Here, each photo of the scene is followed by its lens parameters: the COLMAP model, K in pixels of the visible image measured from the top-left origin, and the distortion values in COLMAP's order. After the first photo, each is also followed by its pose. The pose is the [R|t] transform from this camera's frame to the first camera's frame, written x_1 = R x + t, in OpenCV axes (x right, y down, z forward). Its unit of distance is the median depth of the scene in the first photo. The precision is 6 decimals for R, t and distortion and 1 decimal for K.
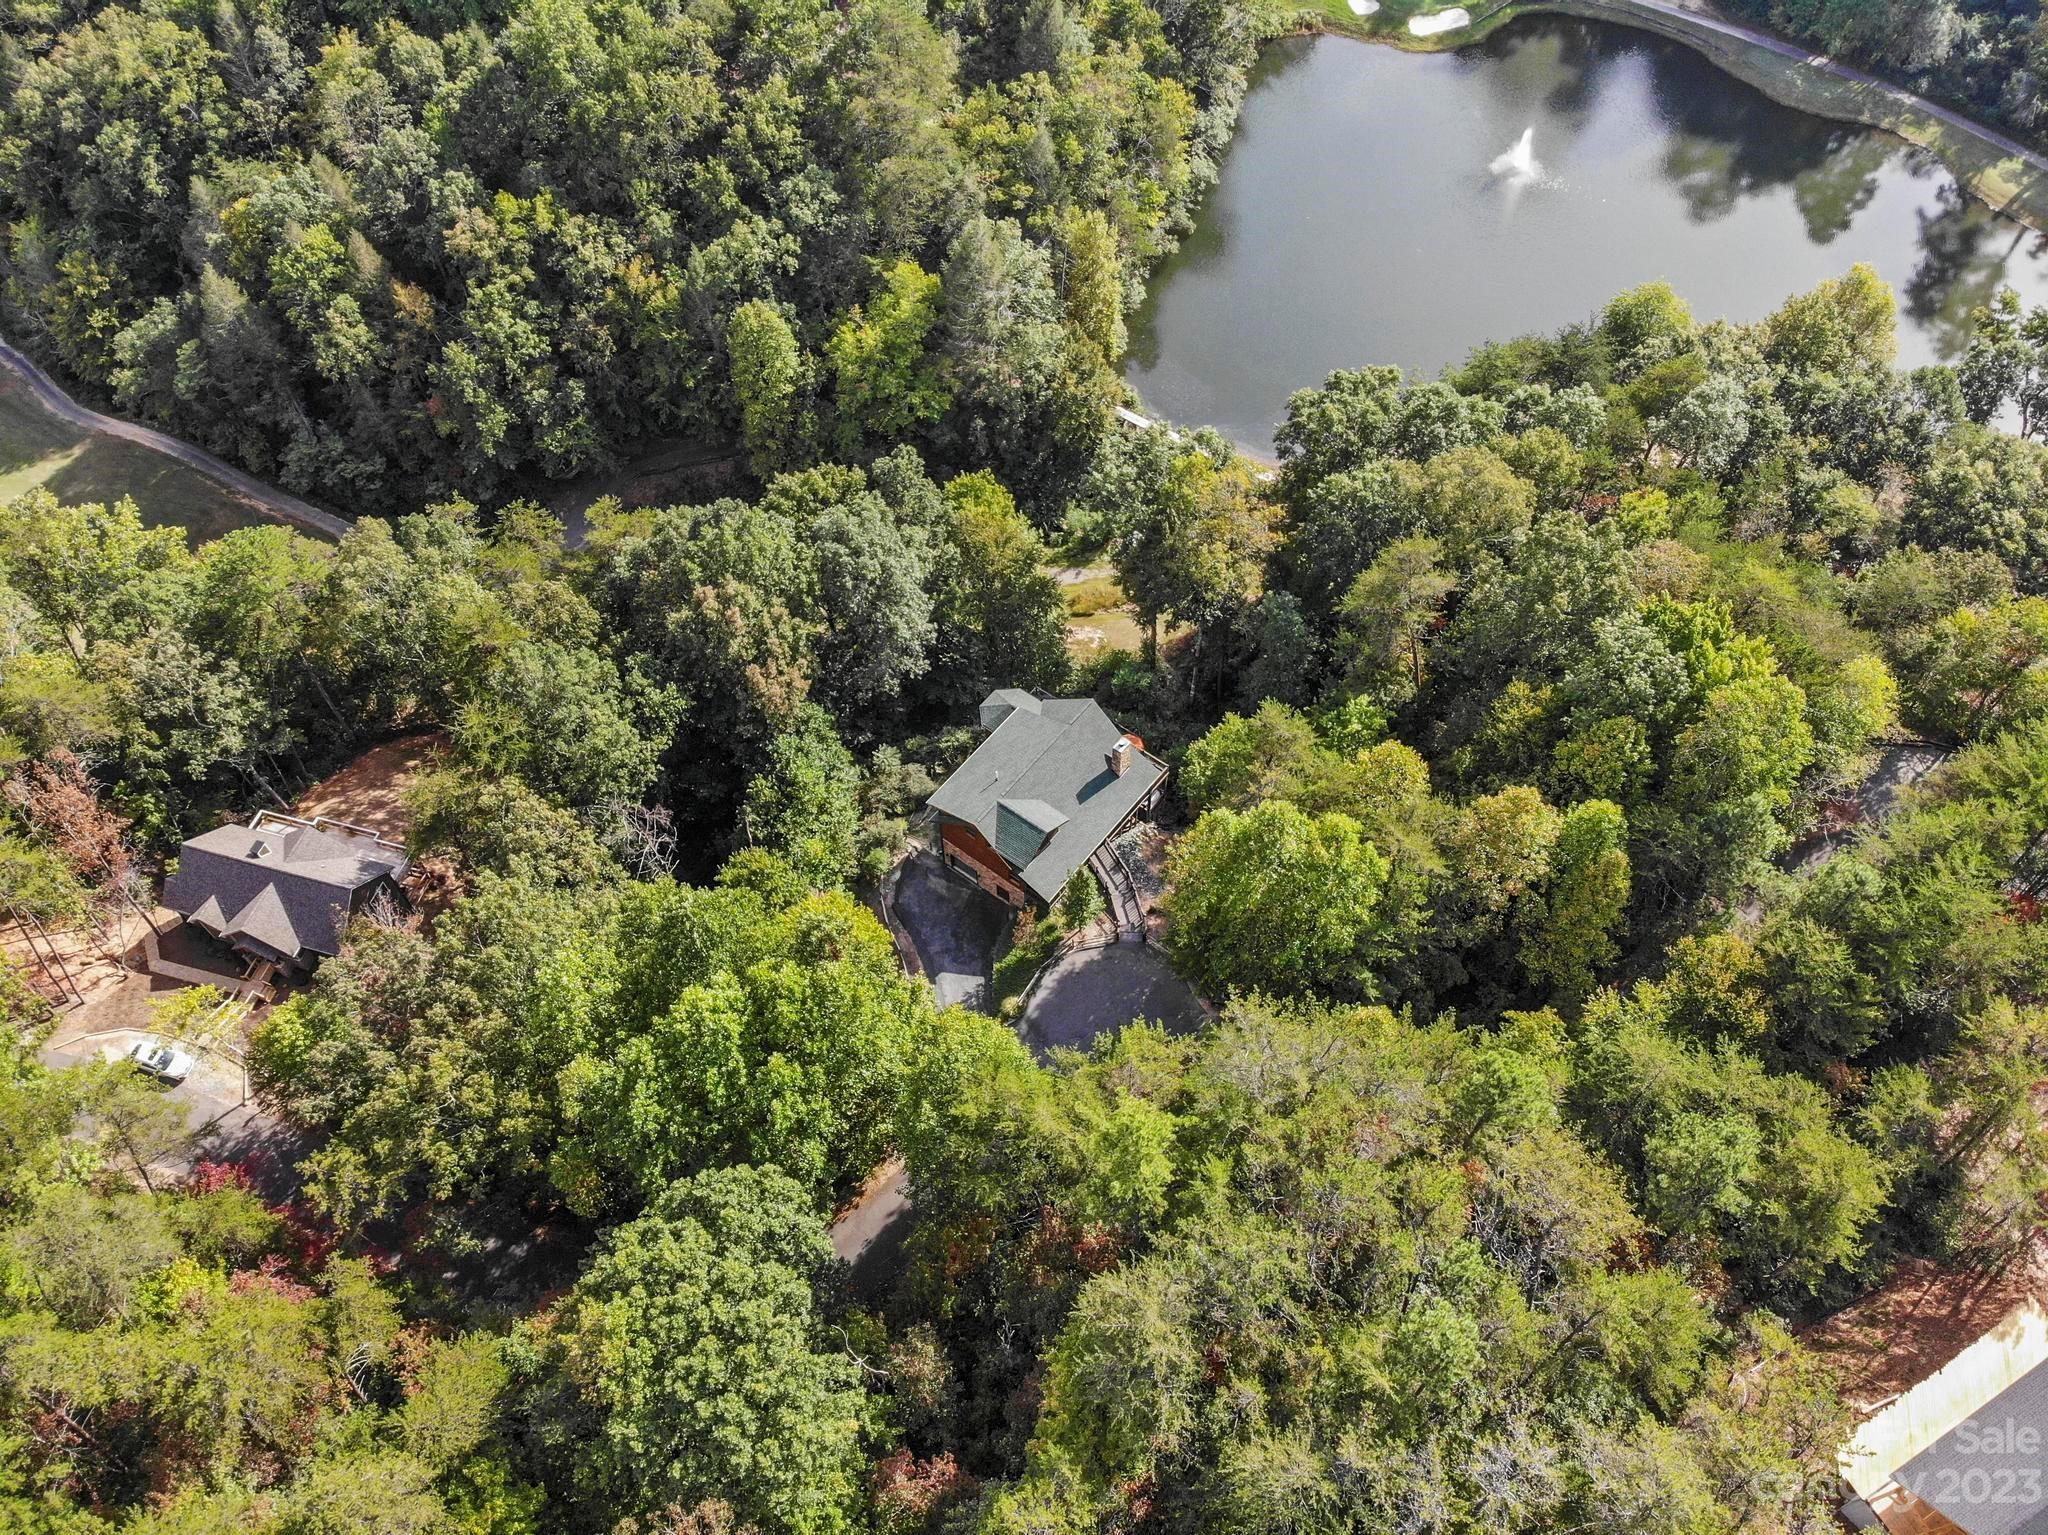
lens RADIAL K [[1462.2, 0, 961.0], [0, 1462.2, 777.4], [0, 0, 1]] dist [0.061460, -0.156115]
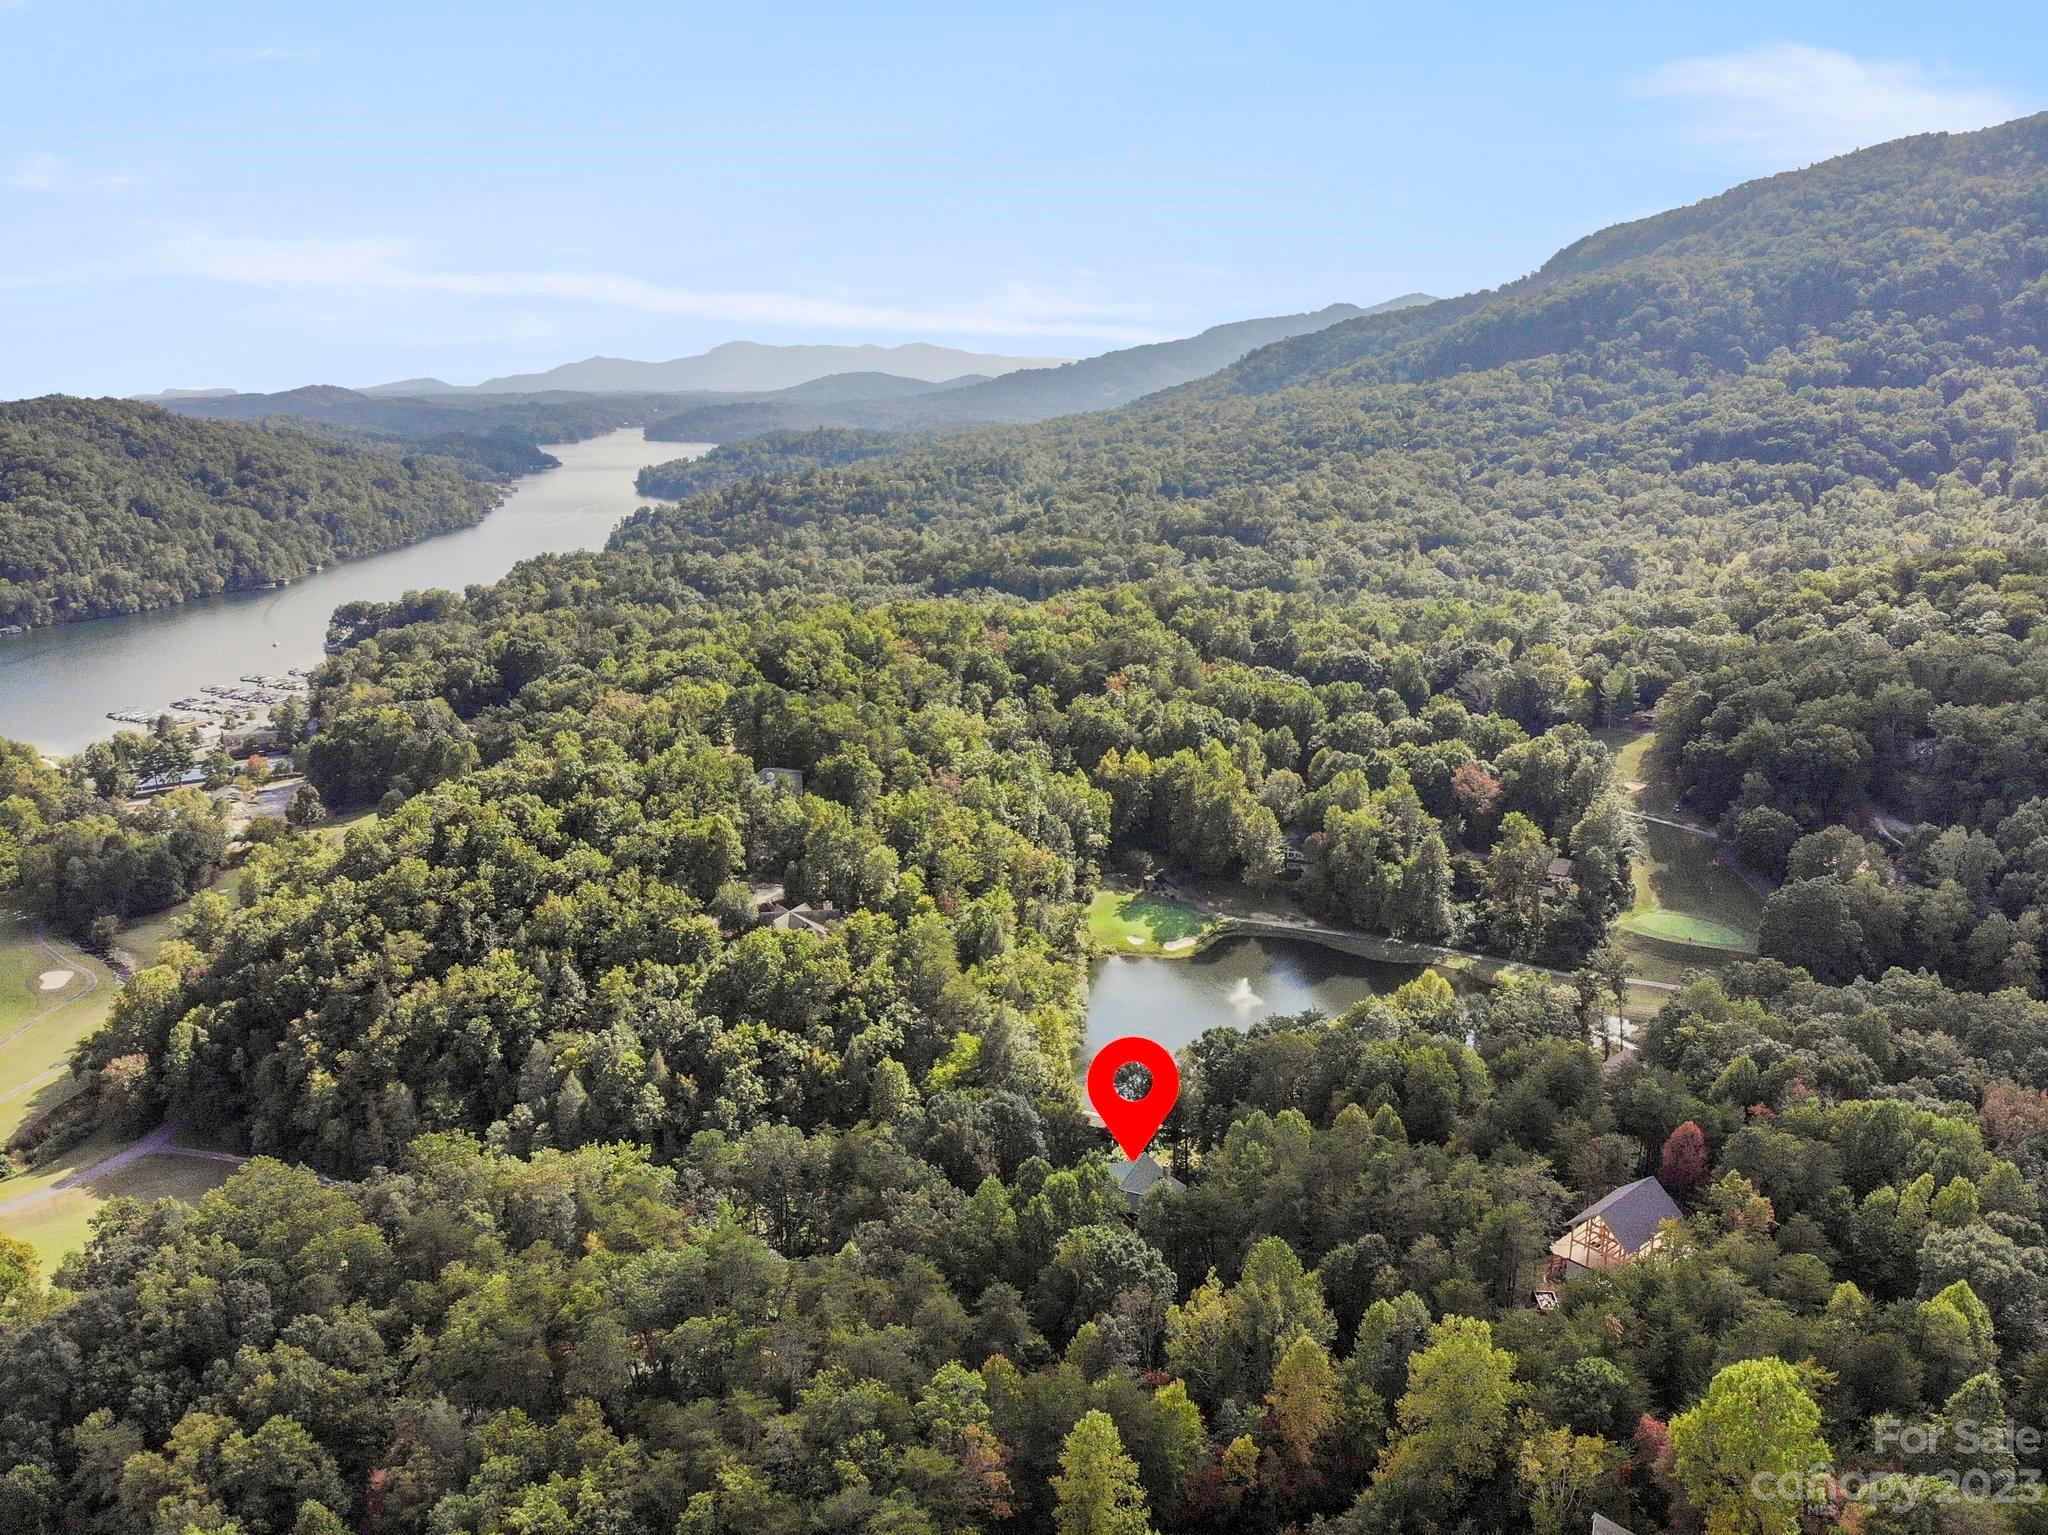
lens RADIAL K [[1439.0, 0, 1024.0], [0, 1439.0, 767.5], [0, 0, 1]] dist [0.126383, -0.231693]
pose [[0.970954, -0.051039, 0.233760, -0.372622], [0.190250, 0.757157, -0.624915, 0.562092], [-0.145098, 0.651236, 0.744875, -0.615214]]
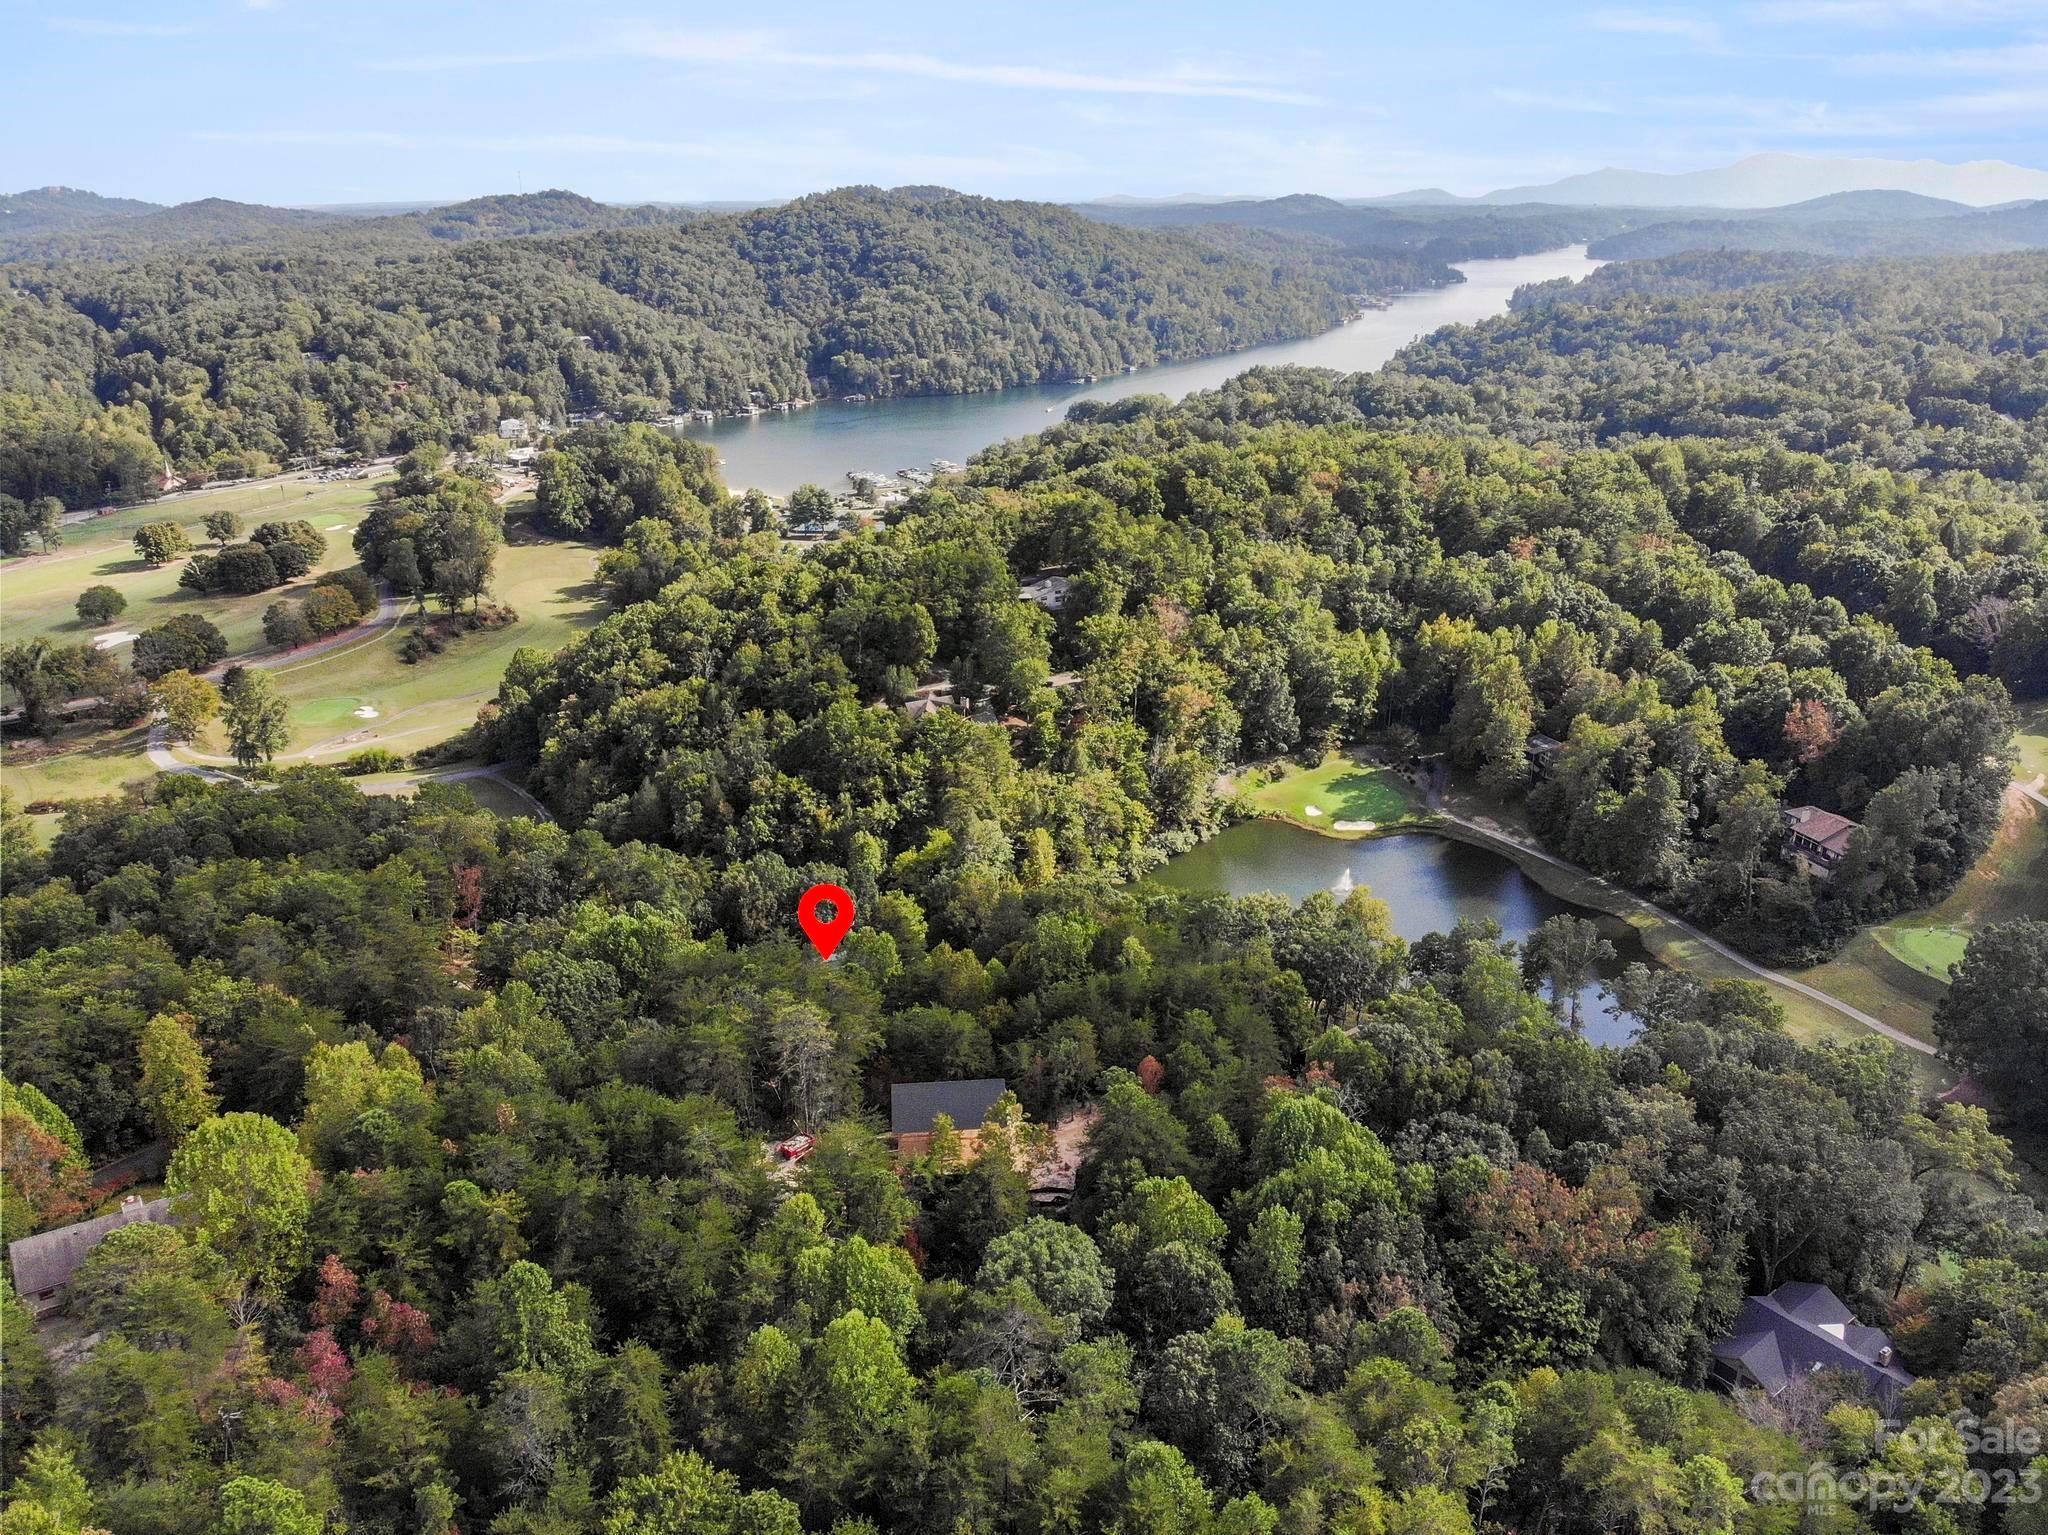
lens RADIAL K [[1438.2, 0, 1026.0], [0, 1438.2, 814.4], [0, 0, 1]] dist [0.051391, -0.112601]
pose [[0.931830, 0.159642, -0.325895, 0.701021], [-0.306847, 0.826067, -0.472713, 0.523880], [0.193746, 0.540488, 0.818740, -0.598705]]
